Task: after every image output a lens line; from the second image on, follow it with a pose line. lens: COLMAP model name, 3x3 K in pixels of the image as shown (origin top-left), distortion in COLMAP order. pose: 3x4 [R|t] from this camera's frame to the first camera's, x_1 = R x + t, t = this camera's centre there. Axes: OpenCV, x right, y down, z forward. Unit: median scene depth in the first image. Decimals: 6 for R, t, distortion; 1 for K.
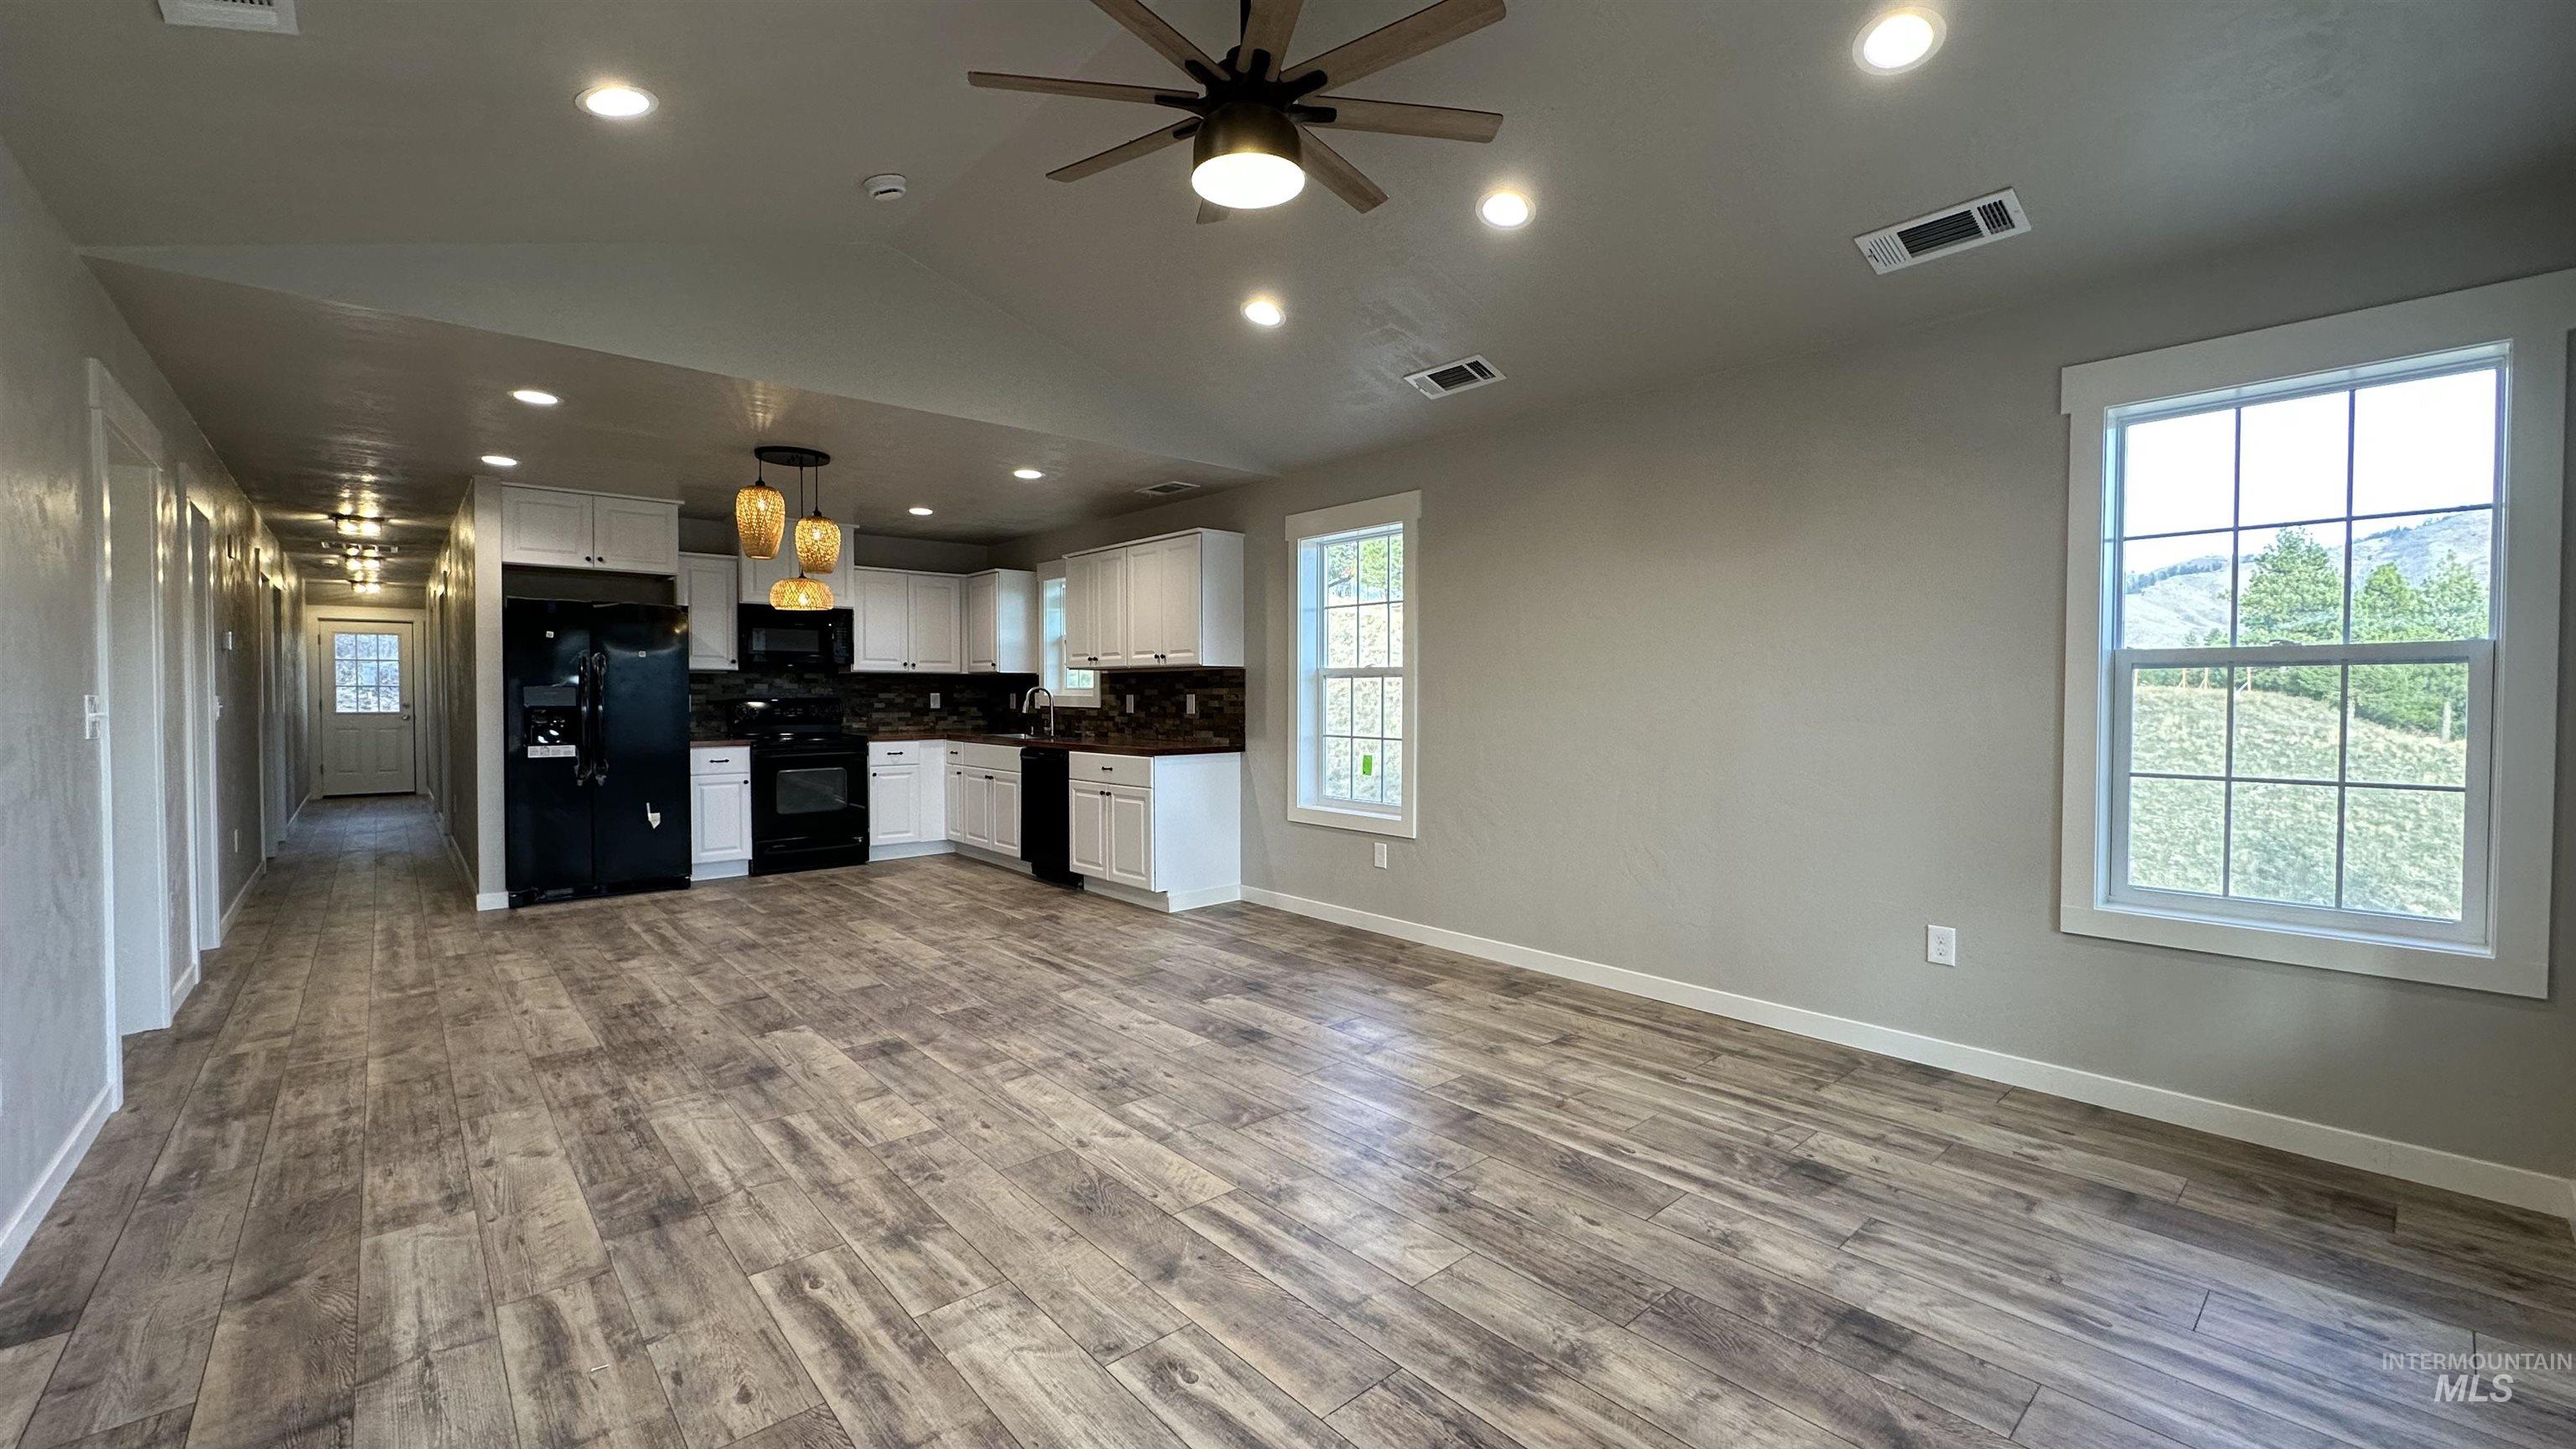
lens RADIAL K [[1027.9, 0, 1286.8], [0, 1027.9, 715.2], [0, 0, 1]] dist [-0.002202, 0.000245]
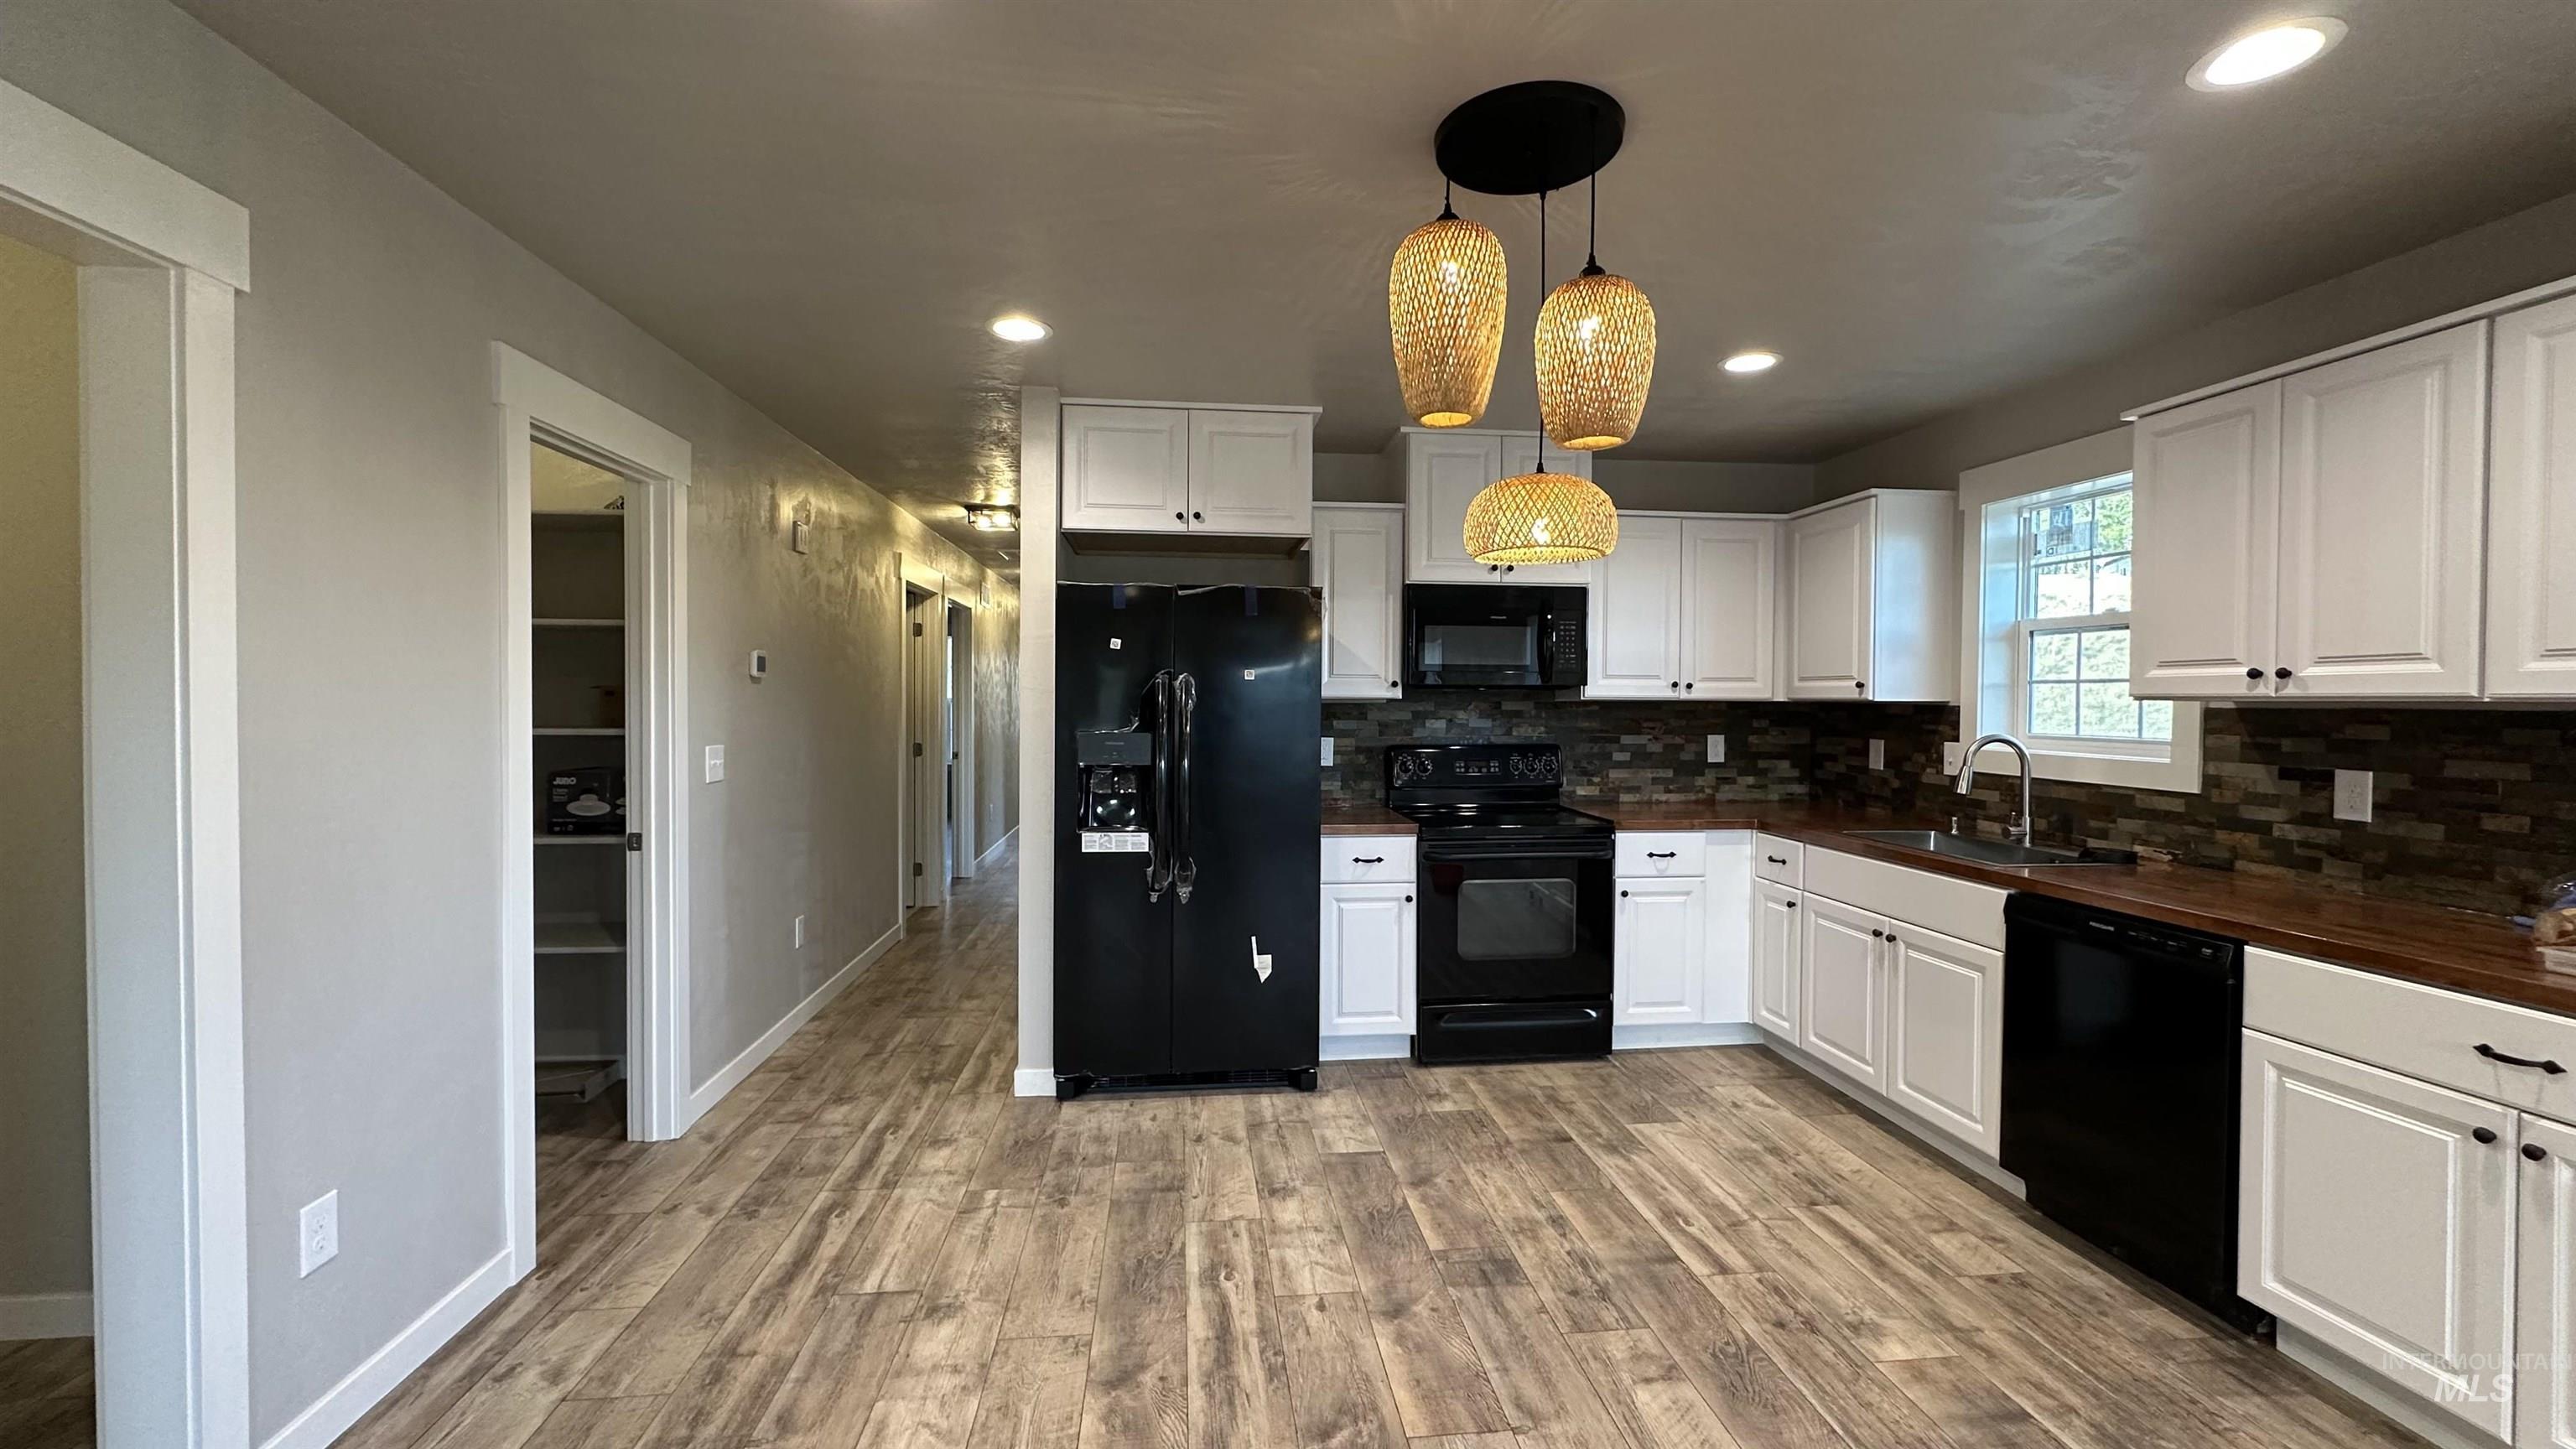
lens RADIAL K [[1027.9, 0, 1290.9], [0, 1027.9, 714.8], [0, 0, 1]] dist [-0.002202, 0.000245]
pose [[0.819118, 0.012834, -0.573482, -0.282347], [-0.016648, 0.999860, -0.001403, -0.036938], [0.573384, 0.010696, 0.819217, 0.548032]]
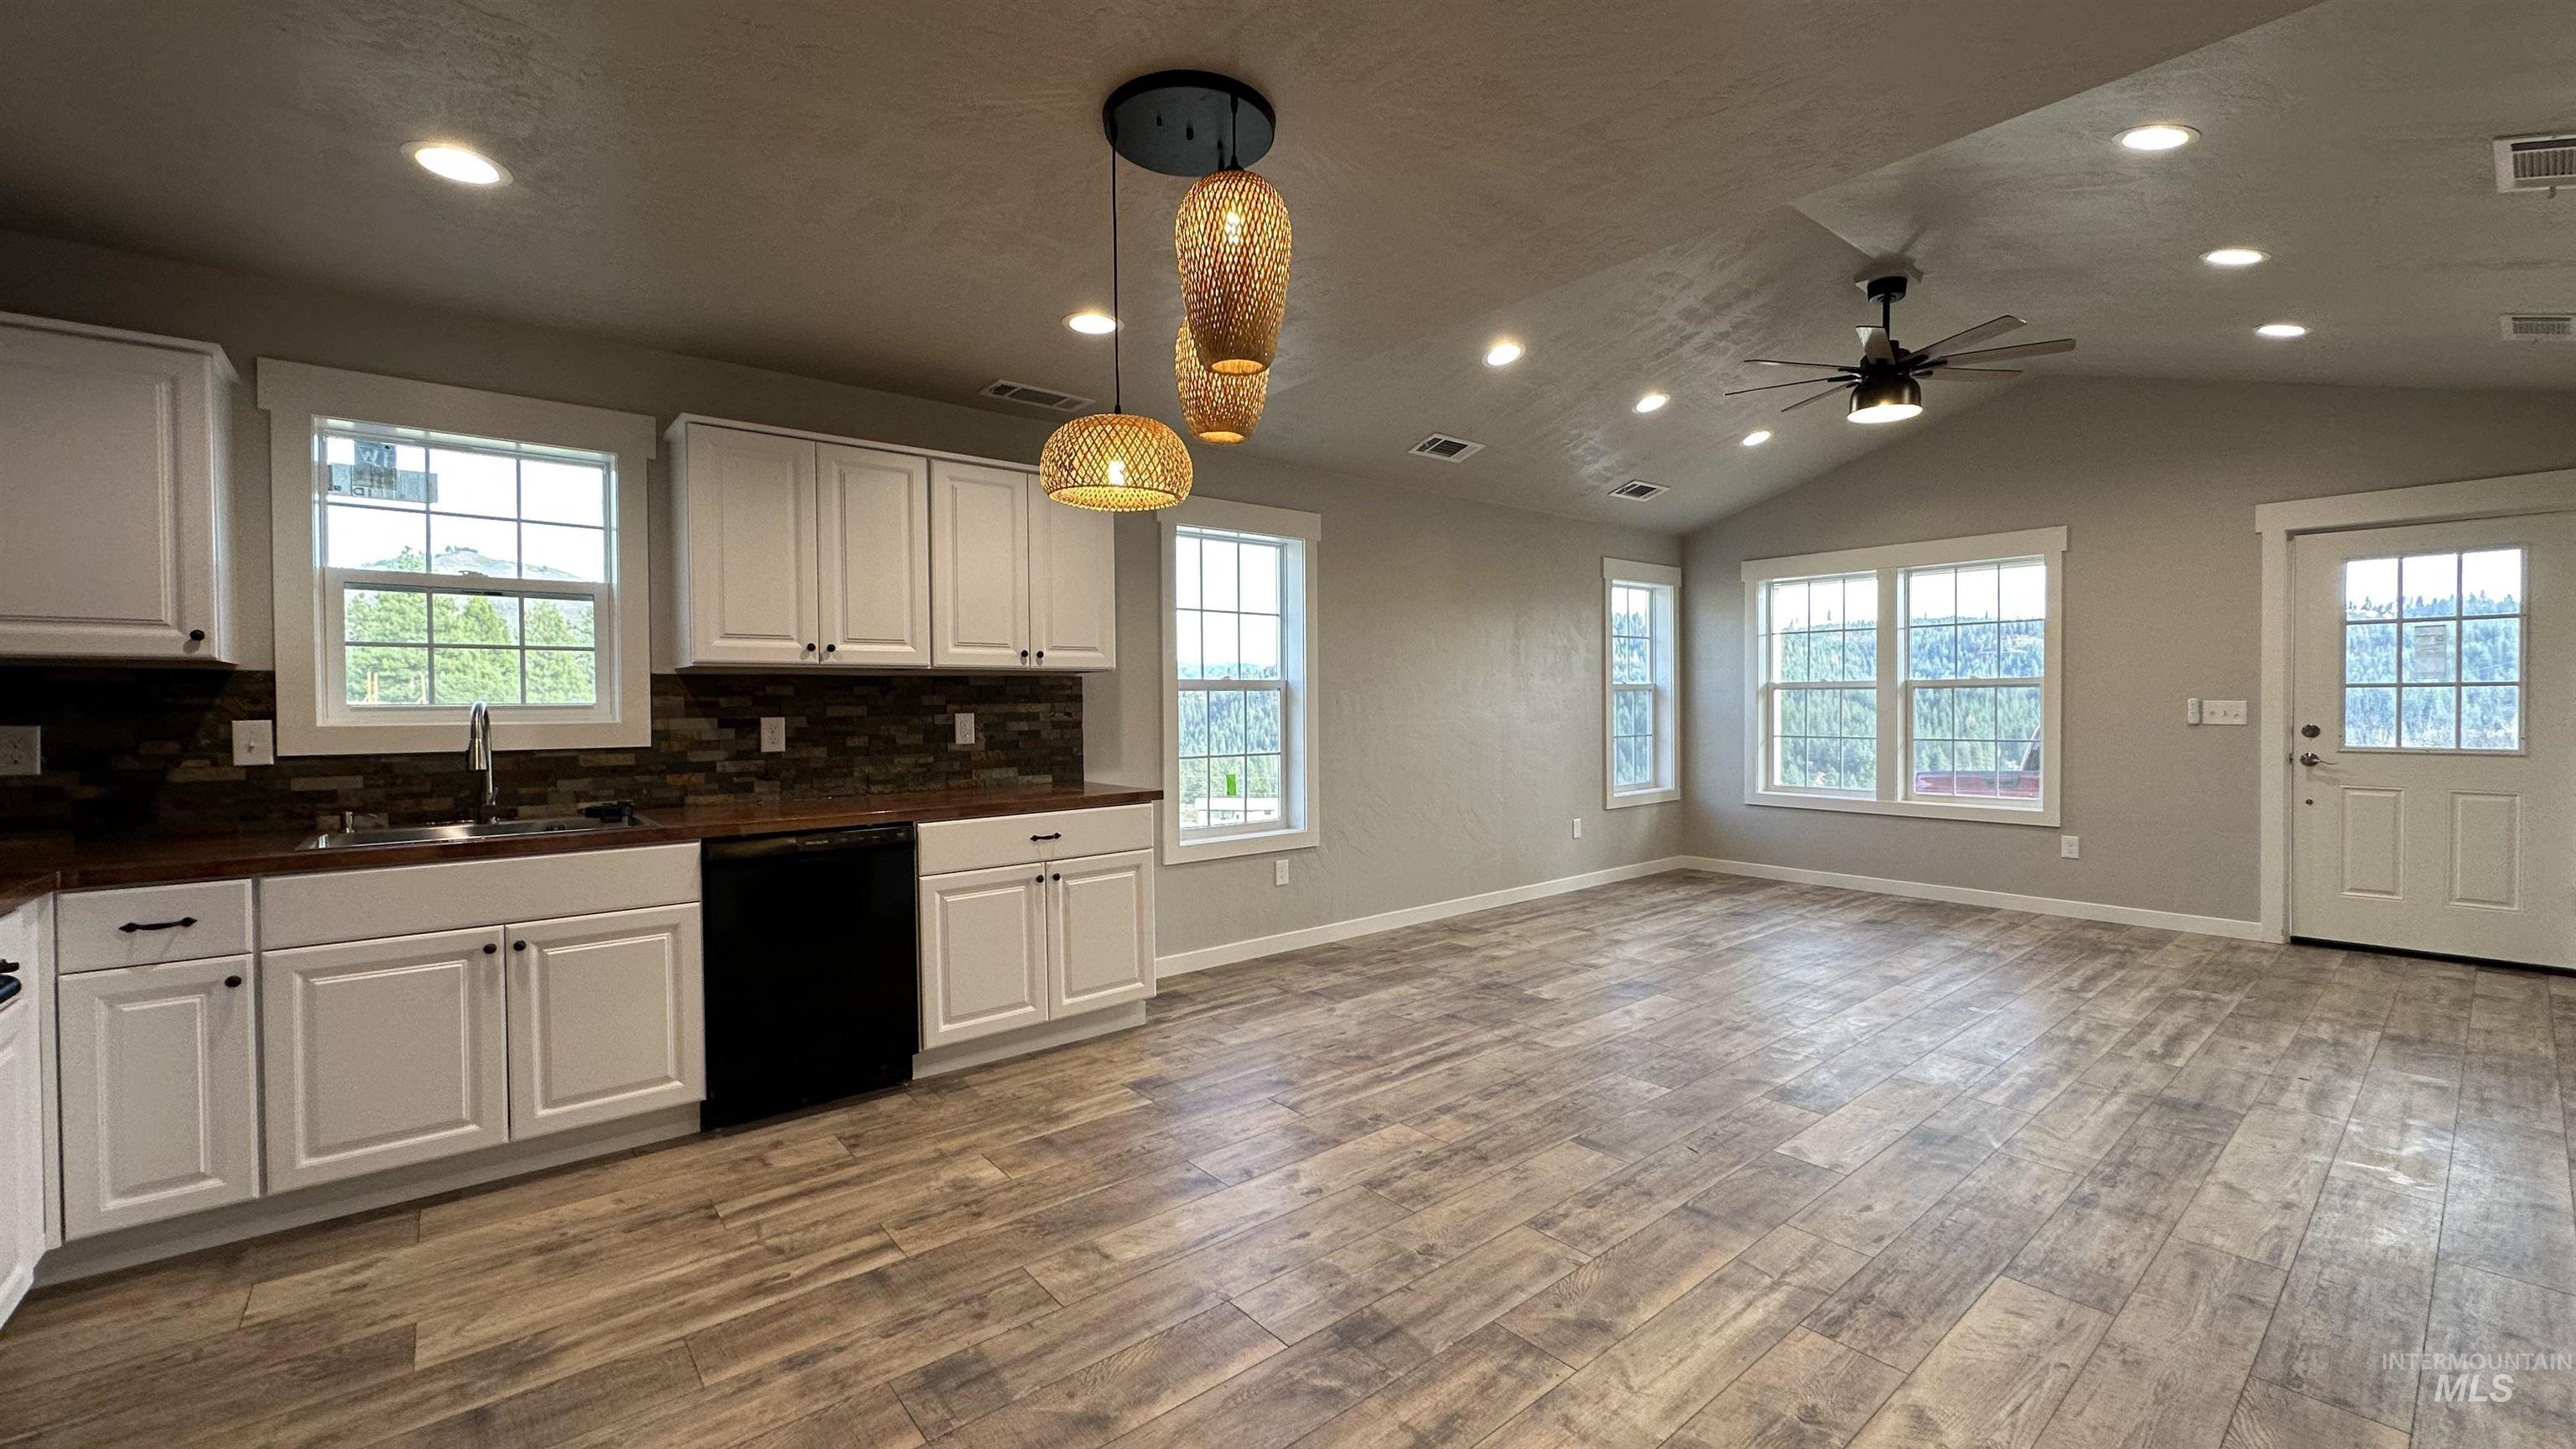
lens RADIAL K [[1027.9, 0, 1290.6], [0, 1027.9, 718.1], [0, 0, 1]] dist [-0.002202, 0.000245]
pose [[0.027081, -0.018547, 0.999461, -0.747454], [0.029265, 0.999414, 0.017753, -0.023682], [-0.999205, 0.028768, 0.027608, 0.808398]]
